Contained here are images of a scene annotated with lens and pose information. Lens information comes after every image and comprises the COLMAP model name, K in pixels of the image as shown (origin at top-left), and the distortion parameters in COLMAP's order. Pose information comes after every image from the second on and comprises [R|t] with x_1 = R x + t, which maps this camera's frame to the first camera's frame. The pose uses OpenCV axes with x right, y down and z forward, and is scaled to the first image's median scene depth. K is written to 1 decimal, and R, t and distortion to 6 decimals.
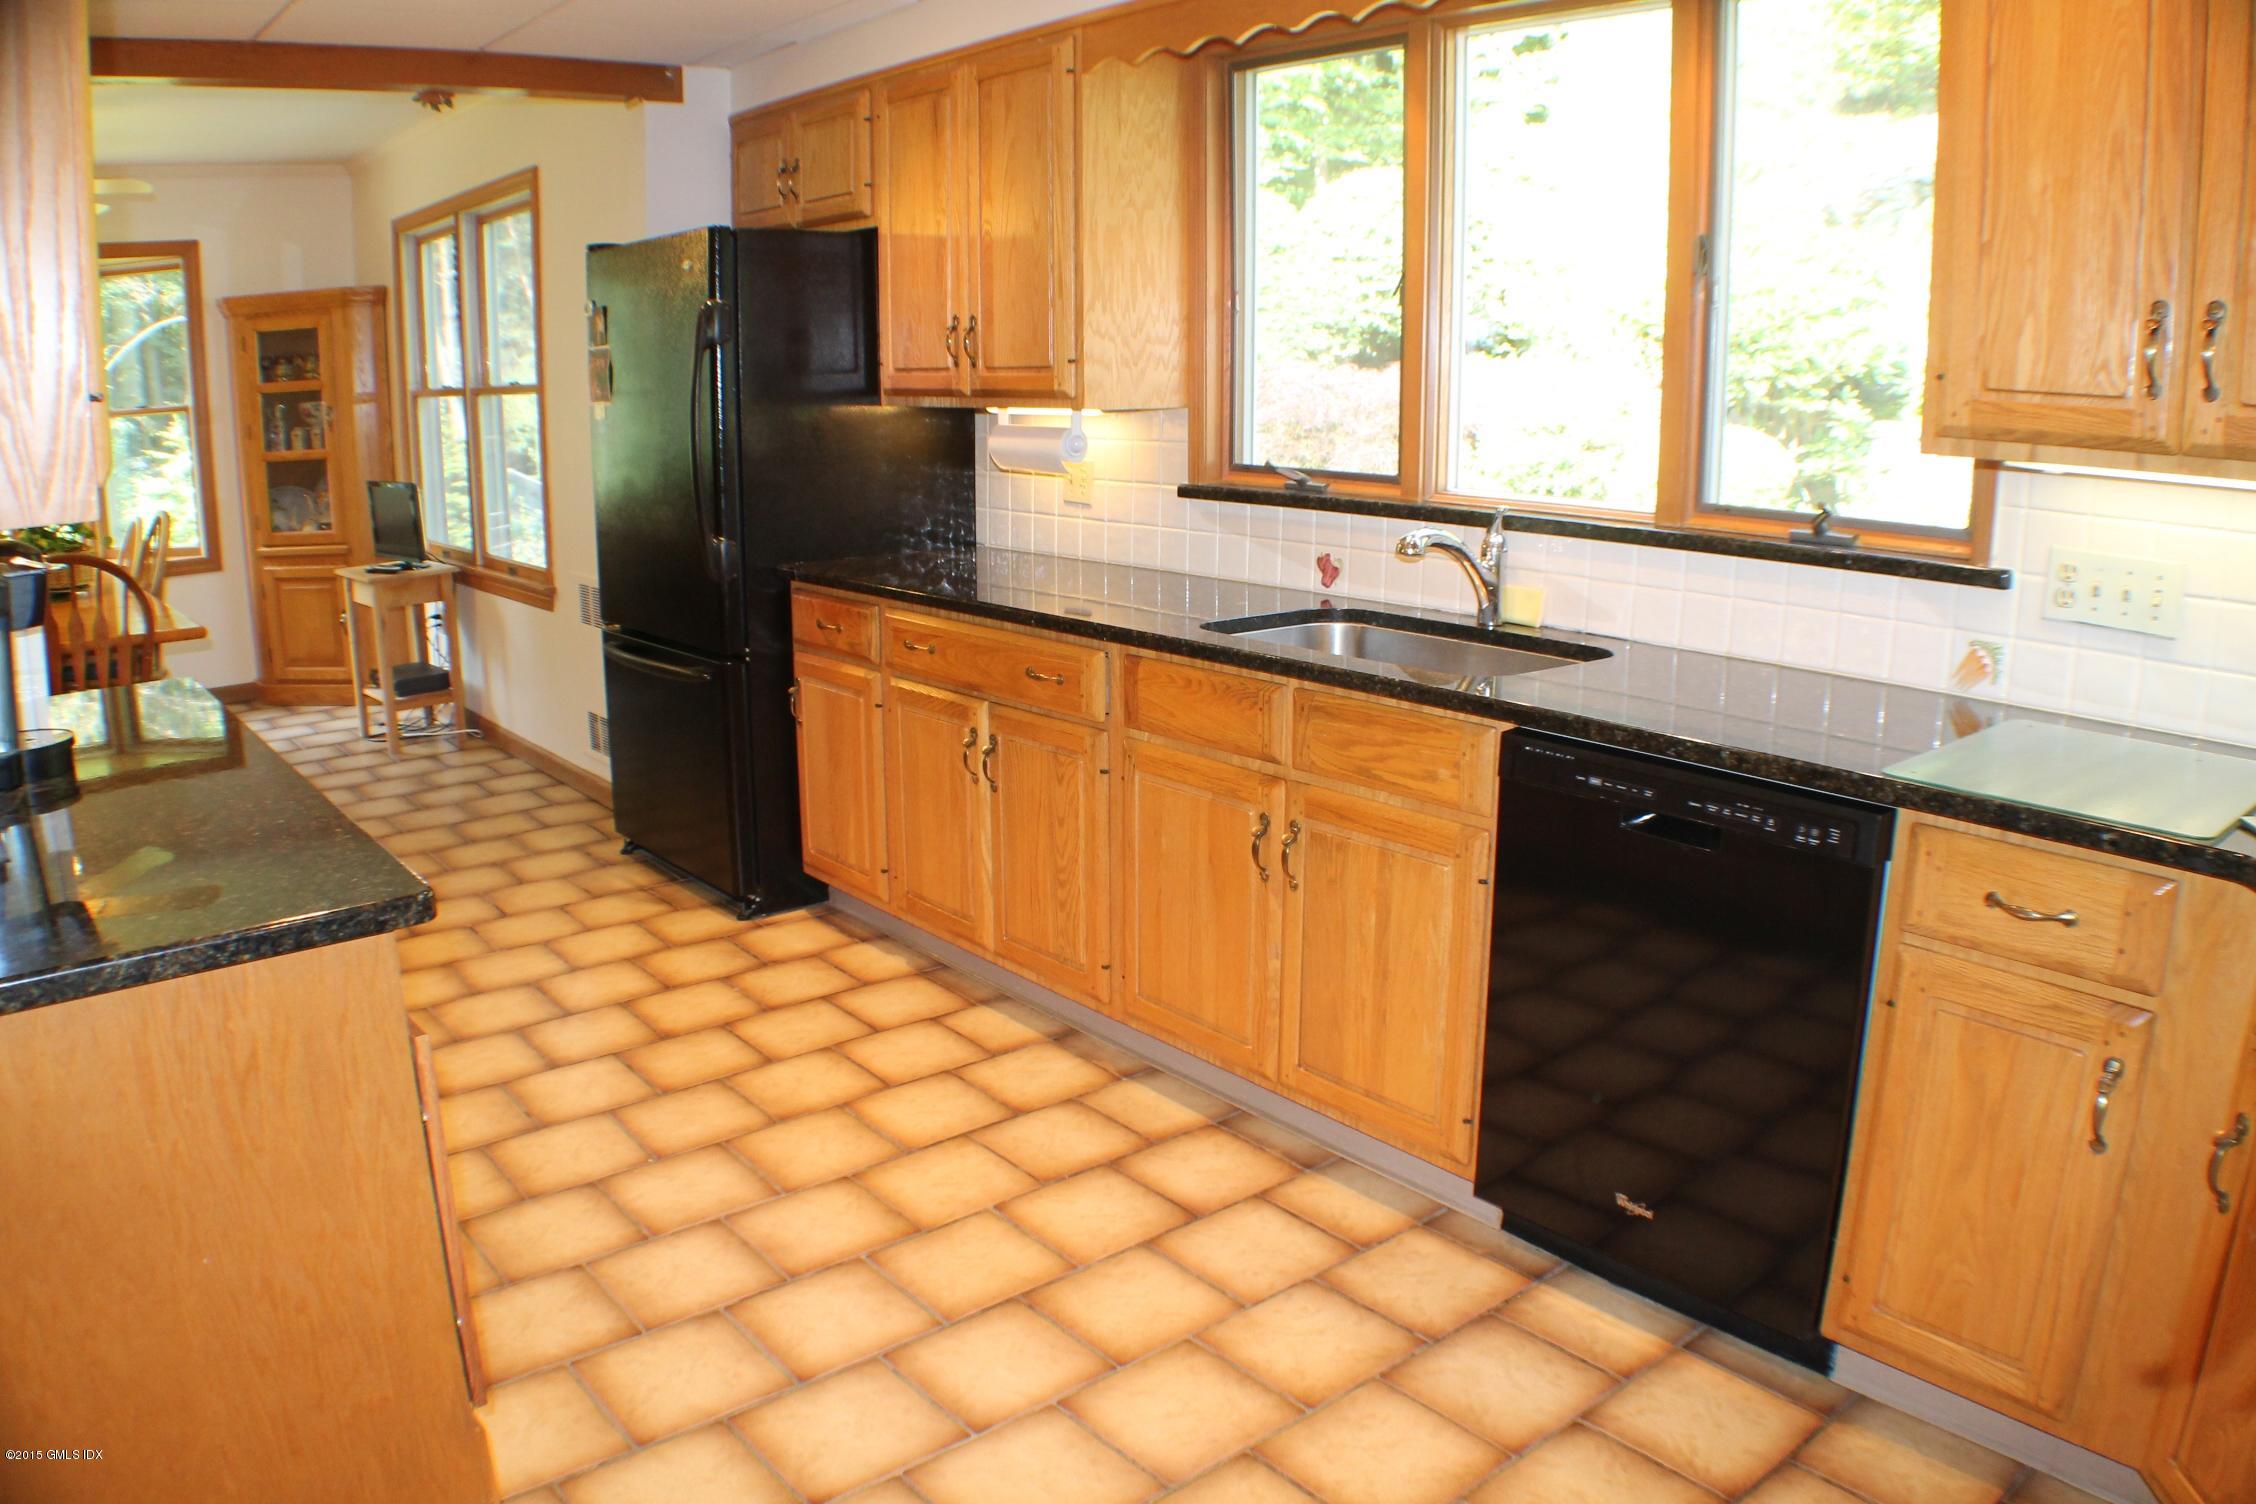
lens RADIAL K [[1592.7, 0, 1128.0], [0, 1592.7, 752.0], [0, 0, 1]] dist [-0.226669, 0.059415]
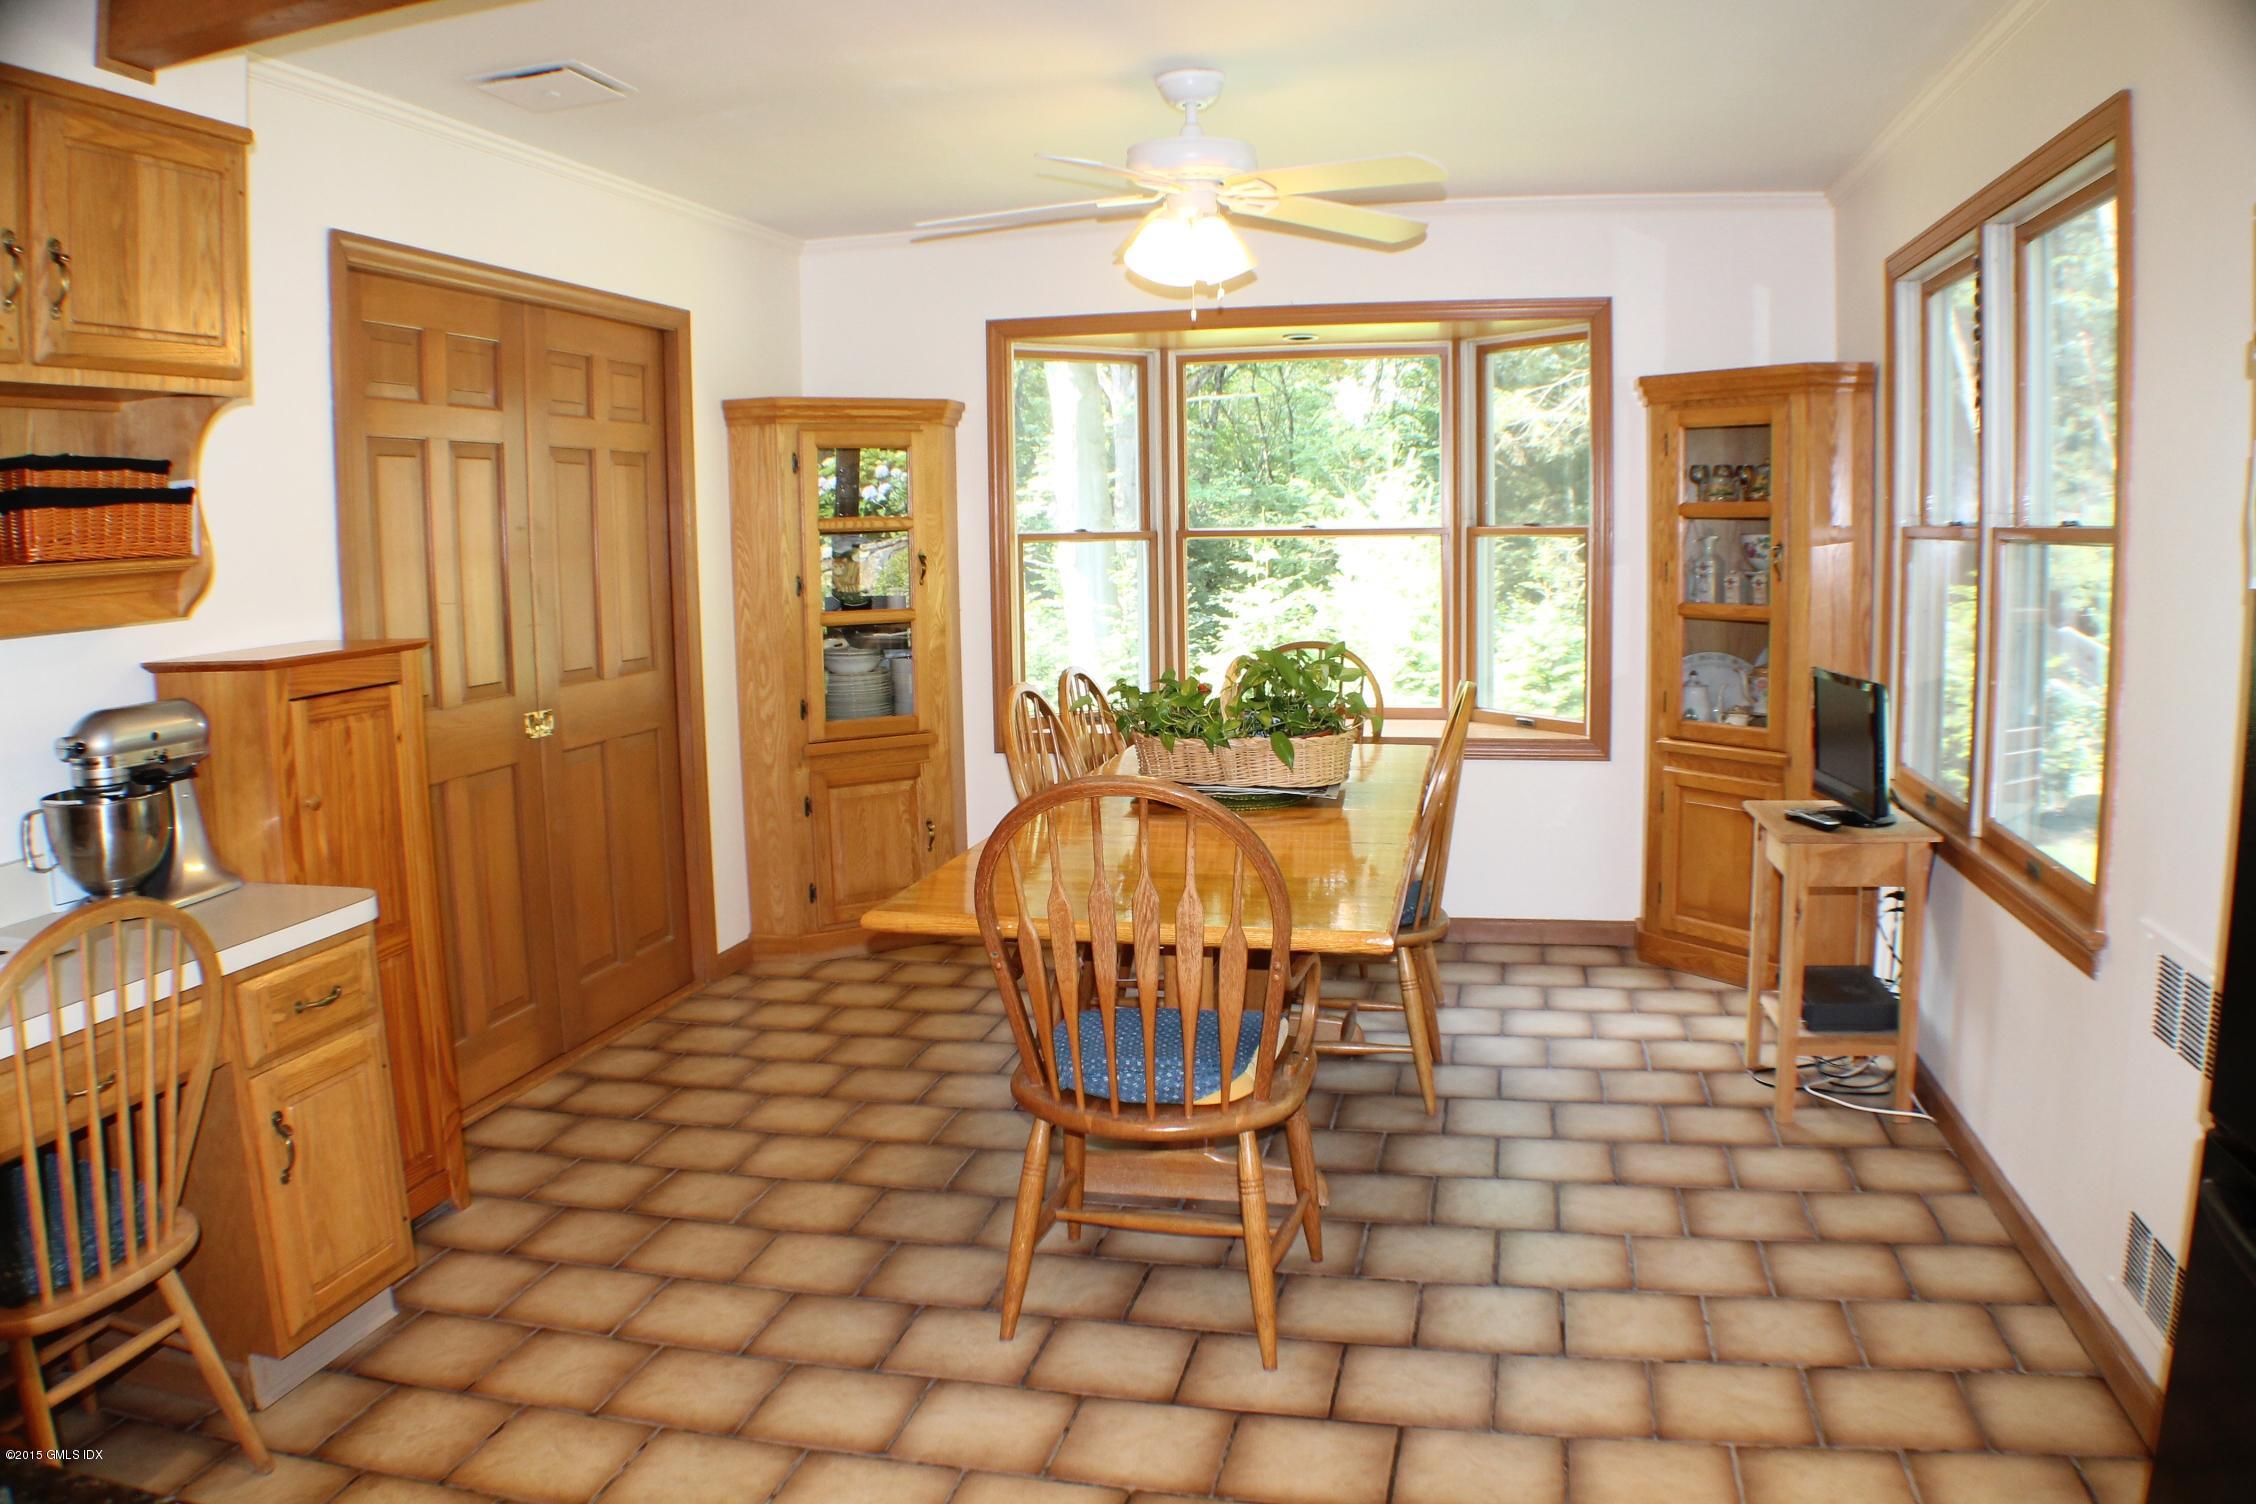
lens RADIAL K [[1592.7, 0, 1128.0], [0, 1592.7, 752.0], [0, 0, 1]] dist [-0.226669, 0.059415]
pose [[0.593553, 0.104432, -0.797991, -0.160985], [-0.183513, 0.982986, -0.007856, -0.083931], [0.783593, 0.151104, 0.602619, 0.381373]]
